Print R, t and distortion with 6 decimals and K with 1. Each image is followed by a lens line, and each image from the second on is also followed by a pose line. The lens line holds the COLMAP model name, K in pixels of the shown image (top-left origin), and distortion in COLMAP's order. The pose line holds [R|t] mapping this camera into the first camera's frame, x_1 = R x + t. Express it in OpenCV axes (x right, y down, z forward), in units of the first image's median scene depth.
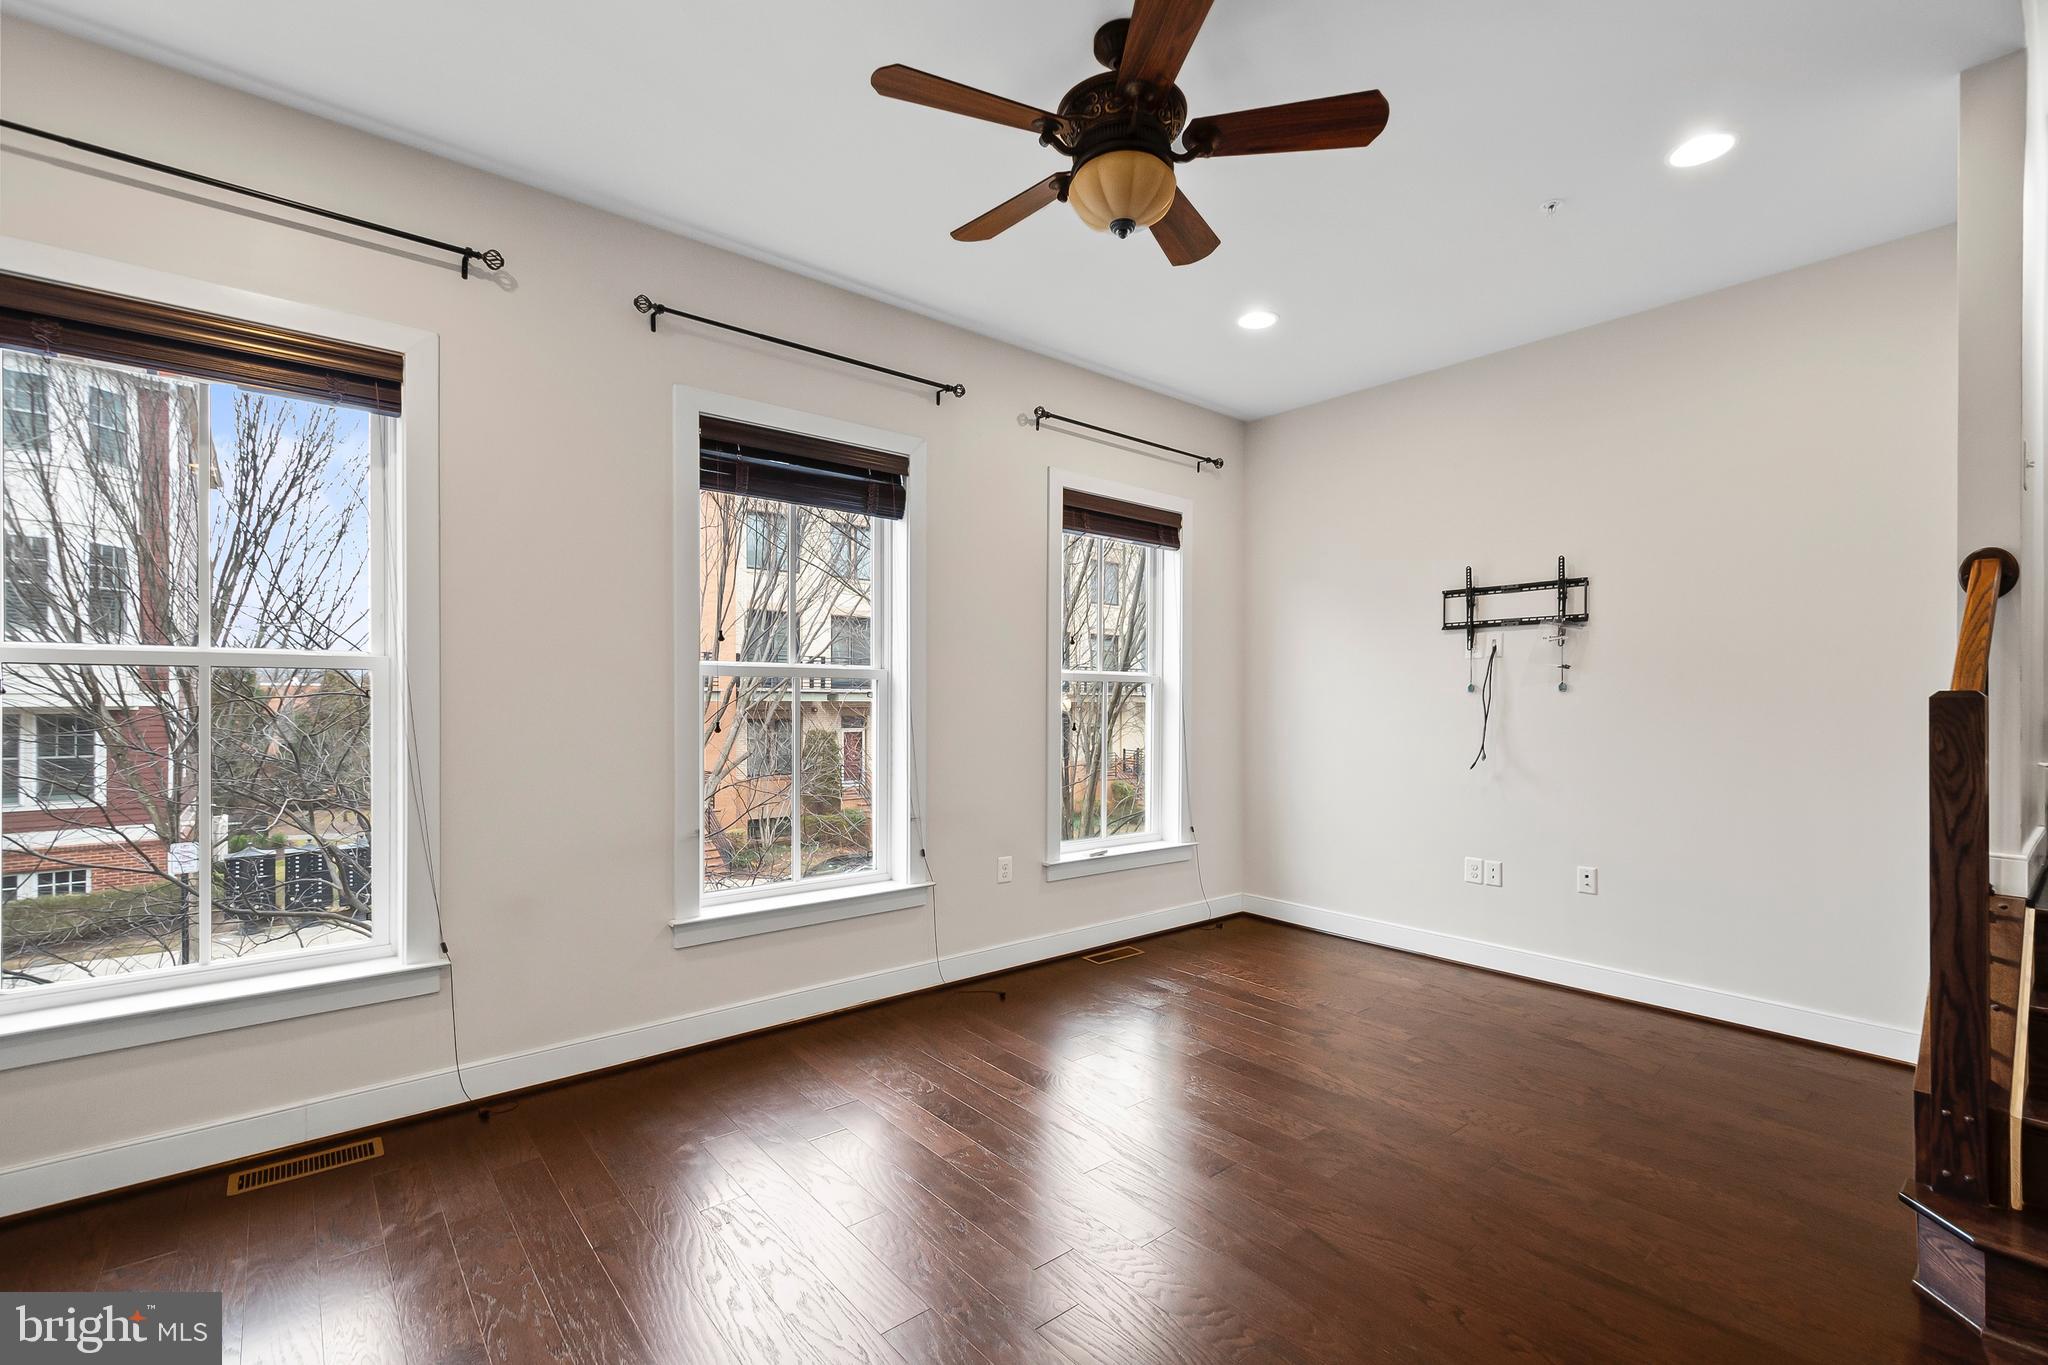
lens RADIAL K [[893.2, 0, 1037.7], [0, 893.2, 705.7], [0, 0, 1]] dist [0.009587, -0.001628]
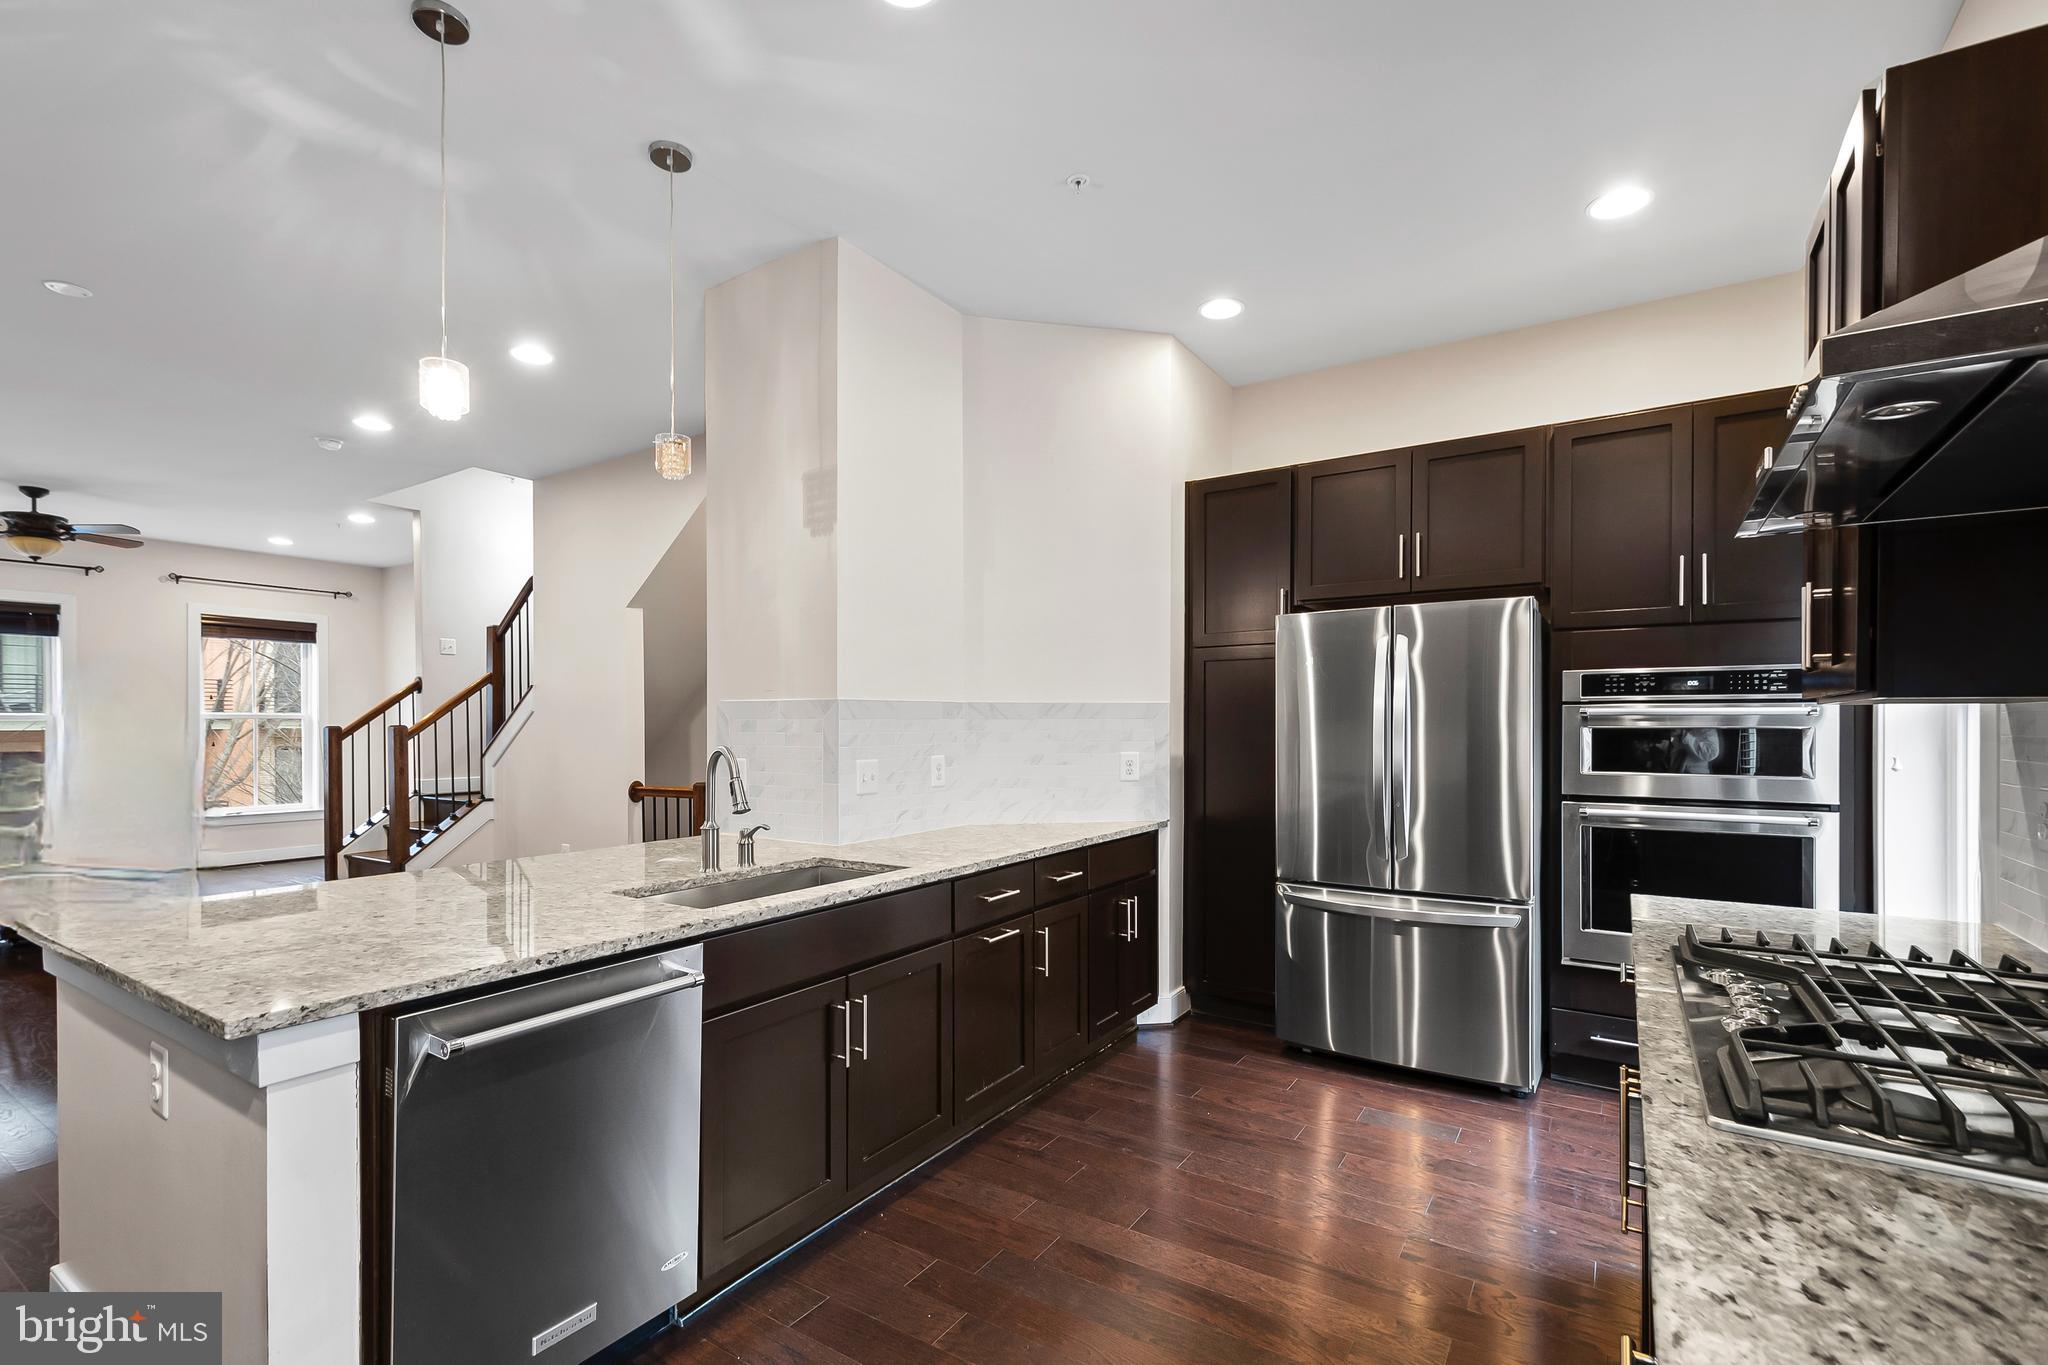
lens RADIAL K [[909.4, 0, 1008.6], [0, 909.4, 727.3], [0, 0, 1]] dist [0.009959, -0.000248]
pose [[0.958989, -0.010465, 0.283251, 1.187994], [0.011266, 0.999936, -0.001197, 0.010944], [-0.283220, 0.004339, 0.959045, -1.397740]]
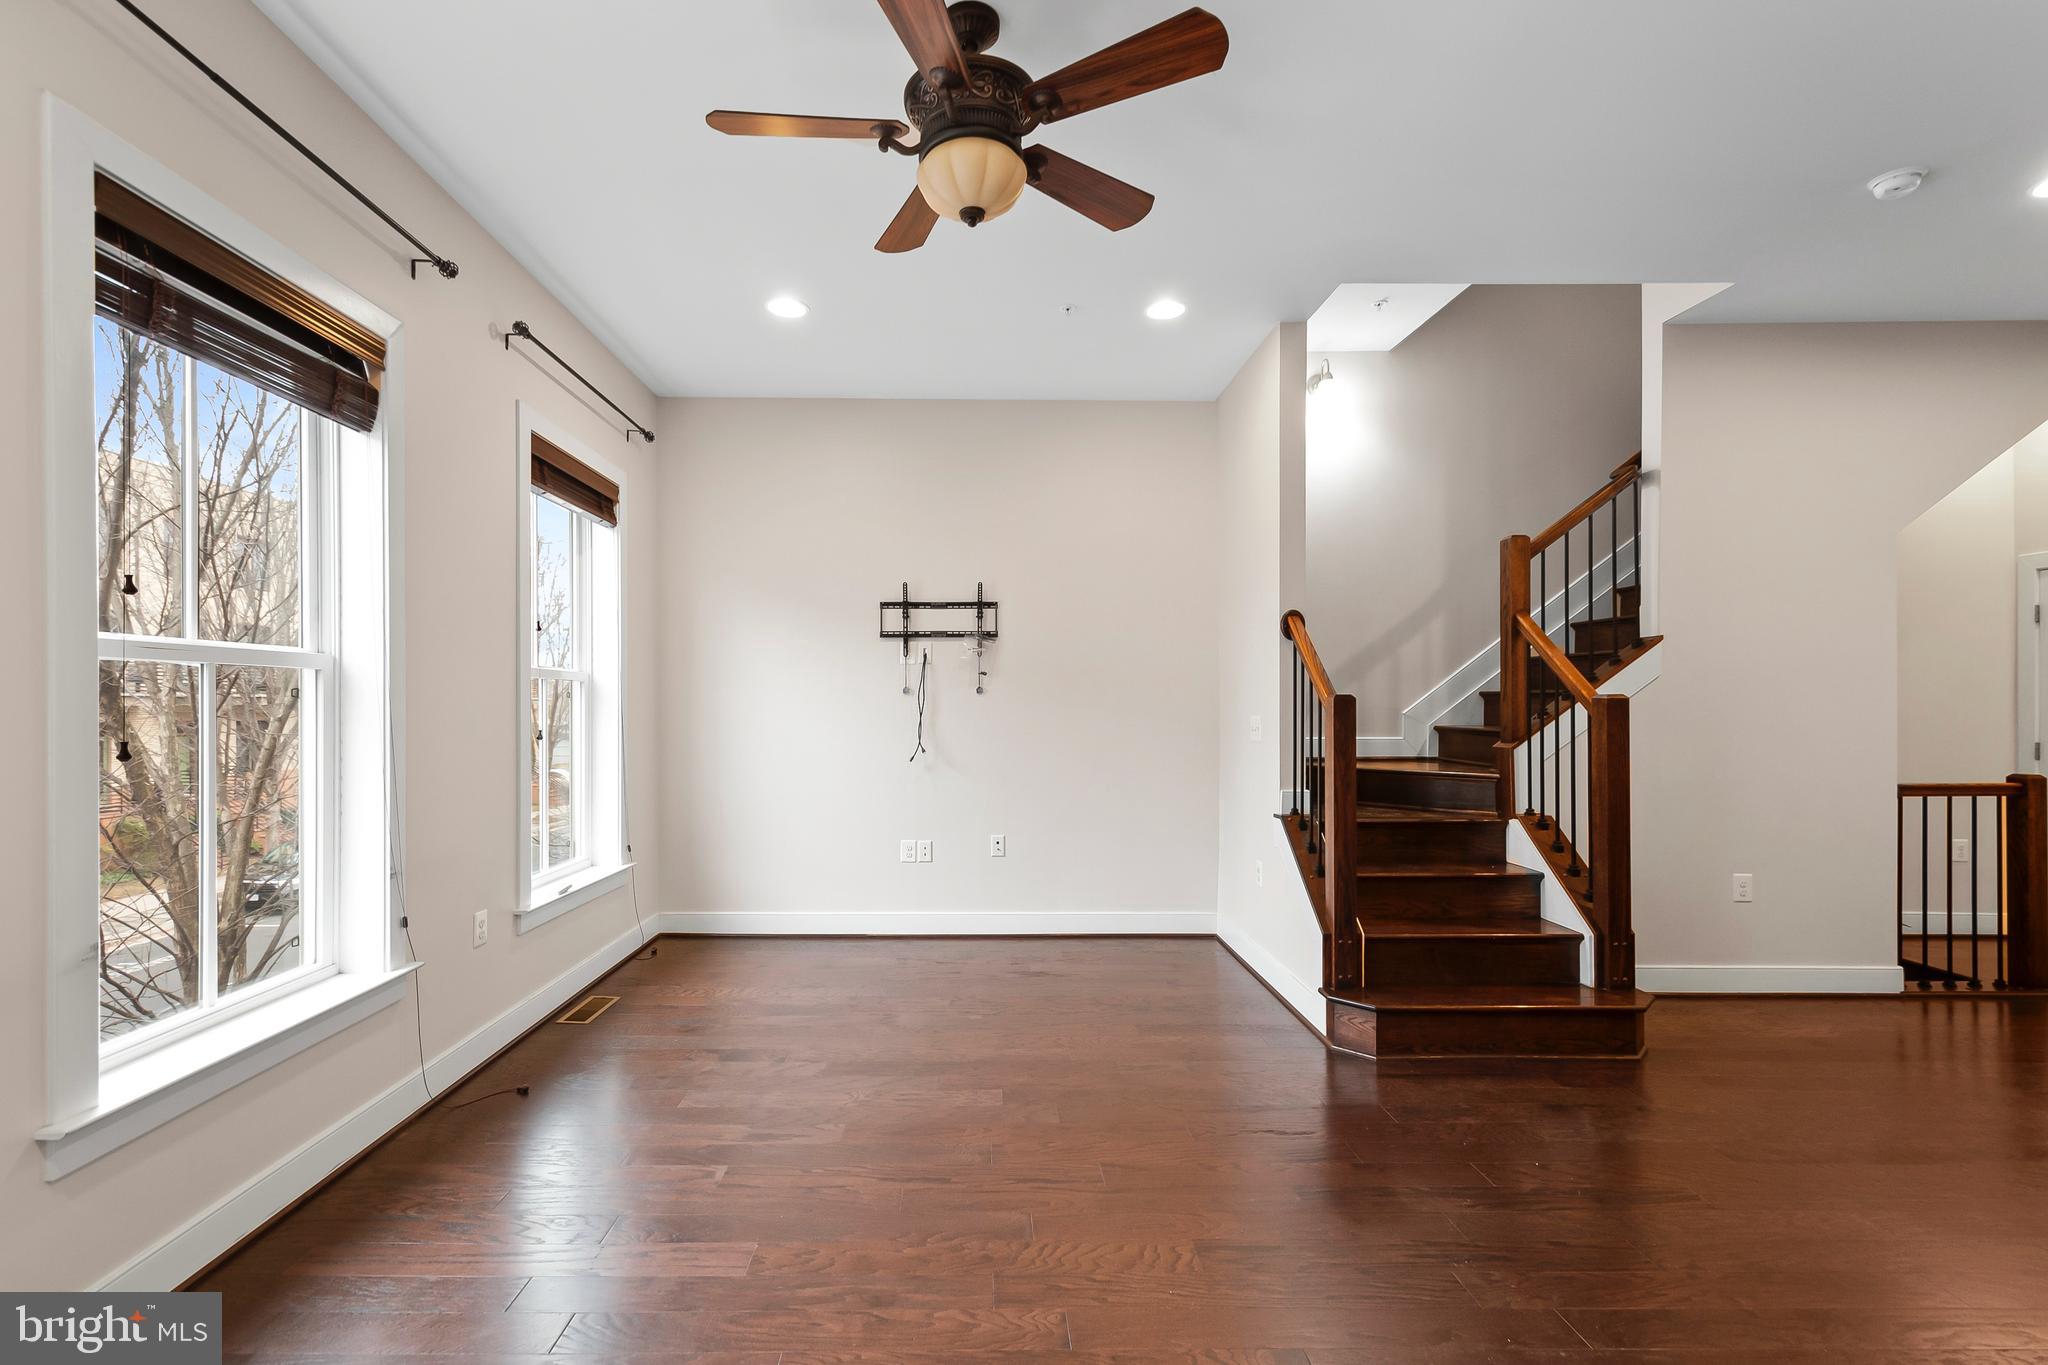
lens RADIAL K [[930.2, 0, 969.7], [0, 930.2, 708.7], [0, 0, 1]] dist [0.009922, -0.000503]
pose [[0.646399, -0.007017, 0.762967, -0.381618], [0.006312, 0.999973, 0.003849, -0.000357], [-0.762973, 0.002328, 0.646426, 0.191079]]
